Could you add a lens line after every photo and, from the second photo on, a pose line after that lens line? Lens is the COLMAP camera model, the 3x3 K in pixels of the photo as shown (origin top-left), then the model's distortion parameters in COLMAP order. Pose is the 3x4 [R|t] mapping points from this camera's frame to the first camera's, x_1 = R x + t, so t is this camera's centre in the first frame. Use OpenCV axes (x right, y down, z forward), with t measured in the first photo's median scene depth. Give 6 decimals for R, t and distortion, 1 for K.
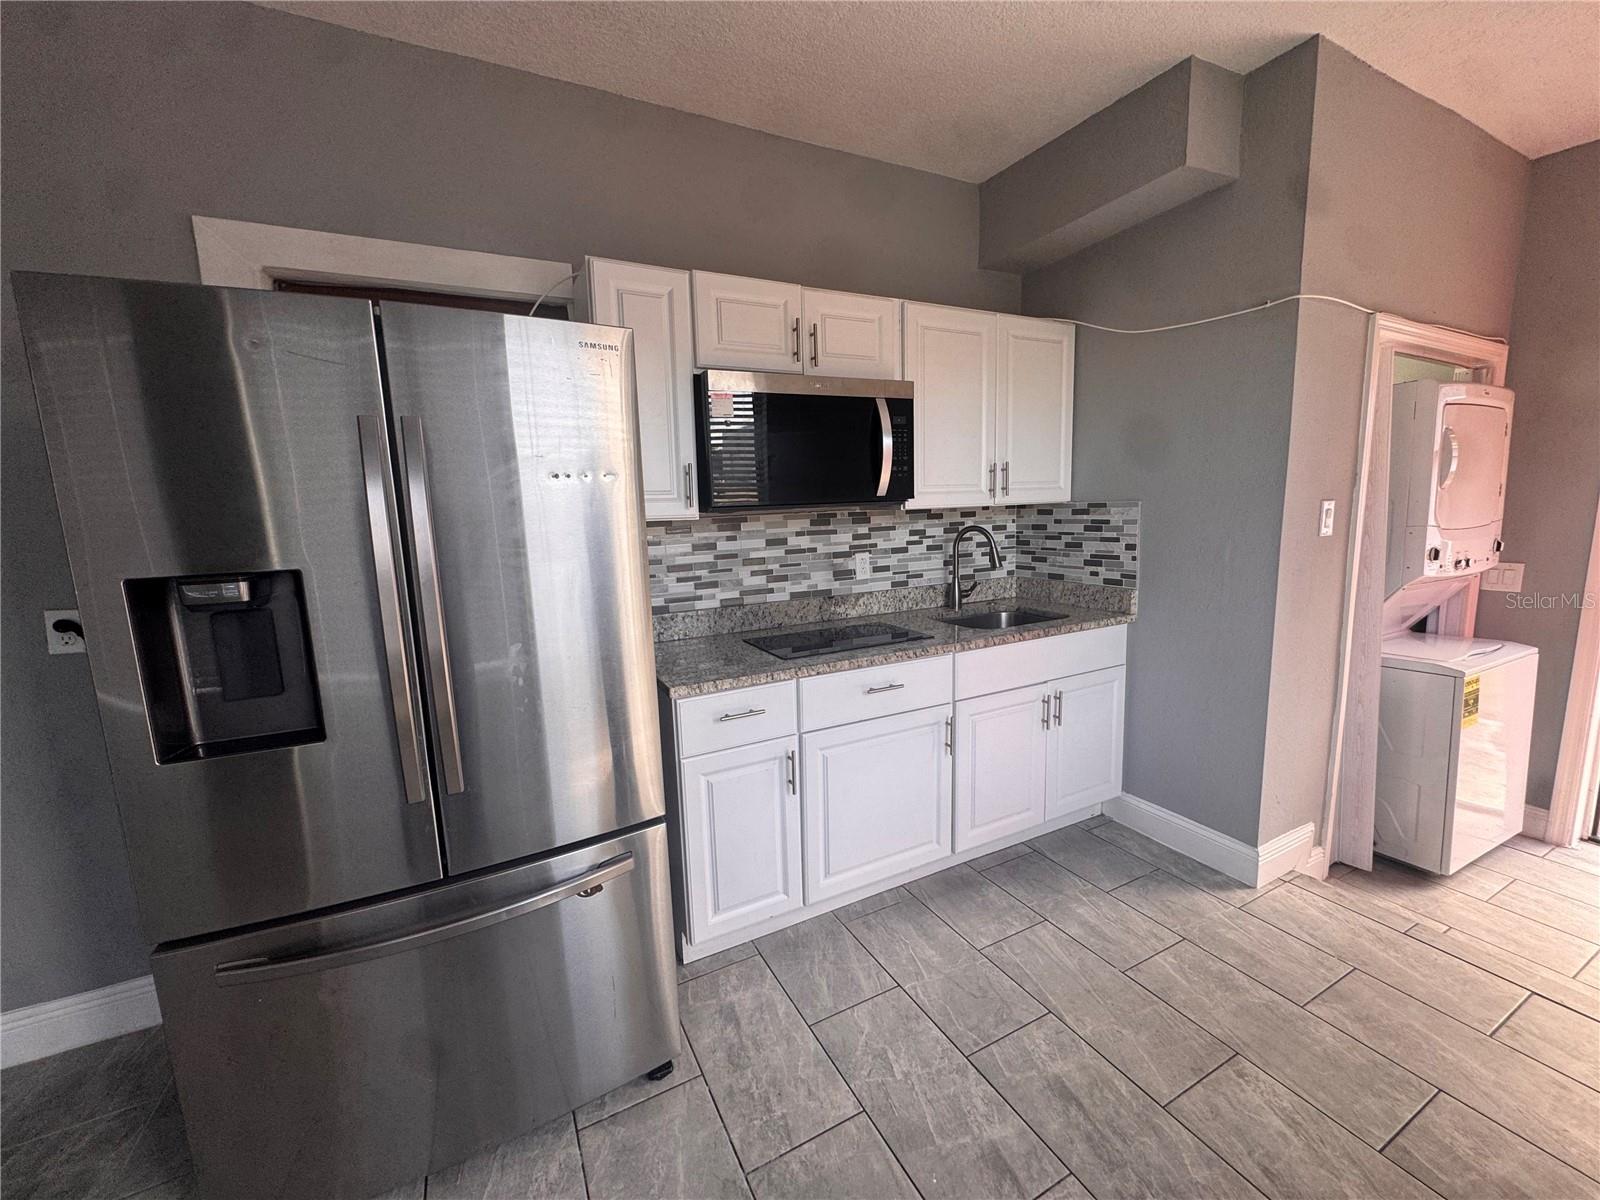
lens RADIAL K [[636.0, 0, 800.3], [0, 636.0, 601.0], [0, 0, 1]] dist [-0.000733, 0.000552]
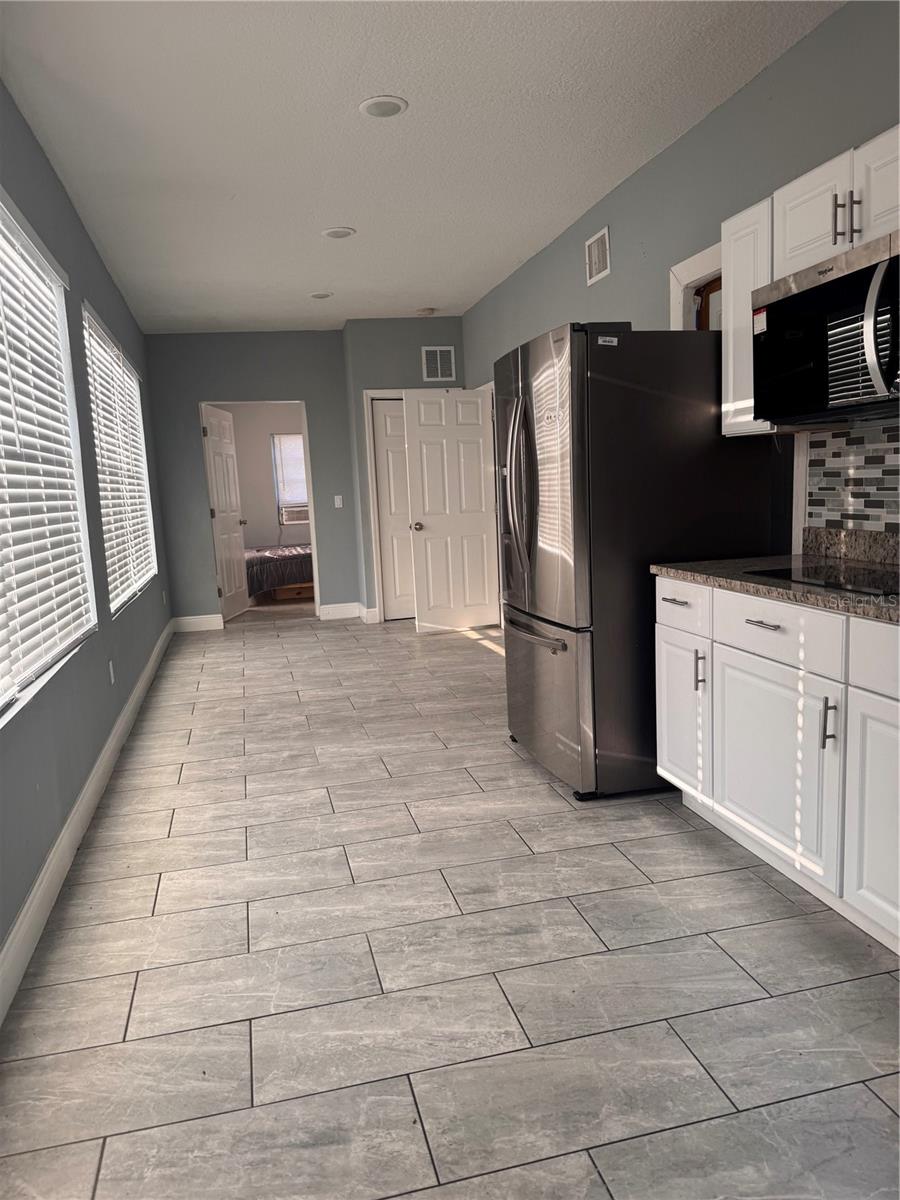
lens RADIAL K [[828.8, 0, 454.0], [0, 828.8, 609.1], [0, 0, 1]] dist [-0.001031, -0.010684]
pose [[-0.222356, 0.192322, -0.955809, 1.018437], [-0.095693, 0.971313, 0.217703, -0.071125], [0.970258, 0.139872, -0.197573, 0.623486]]
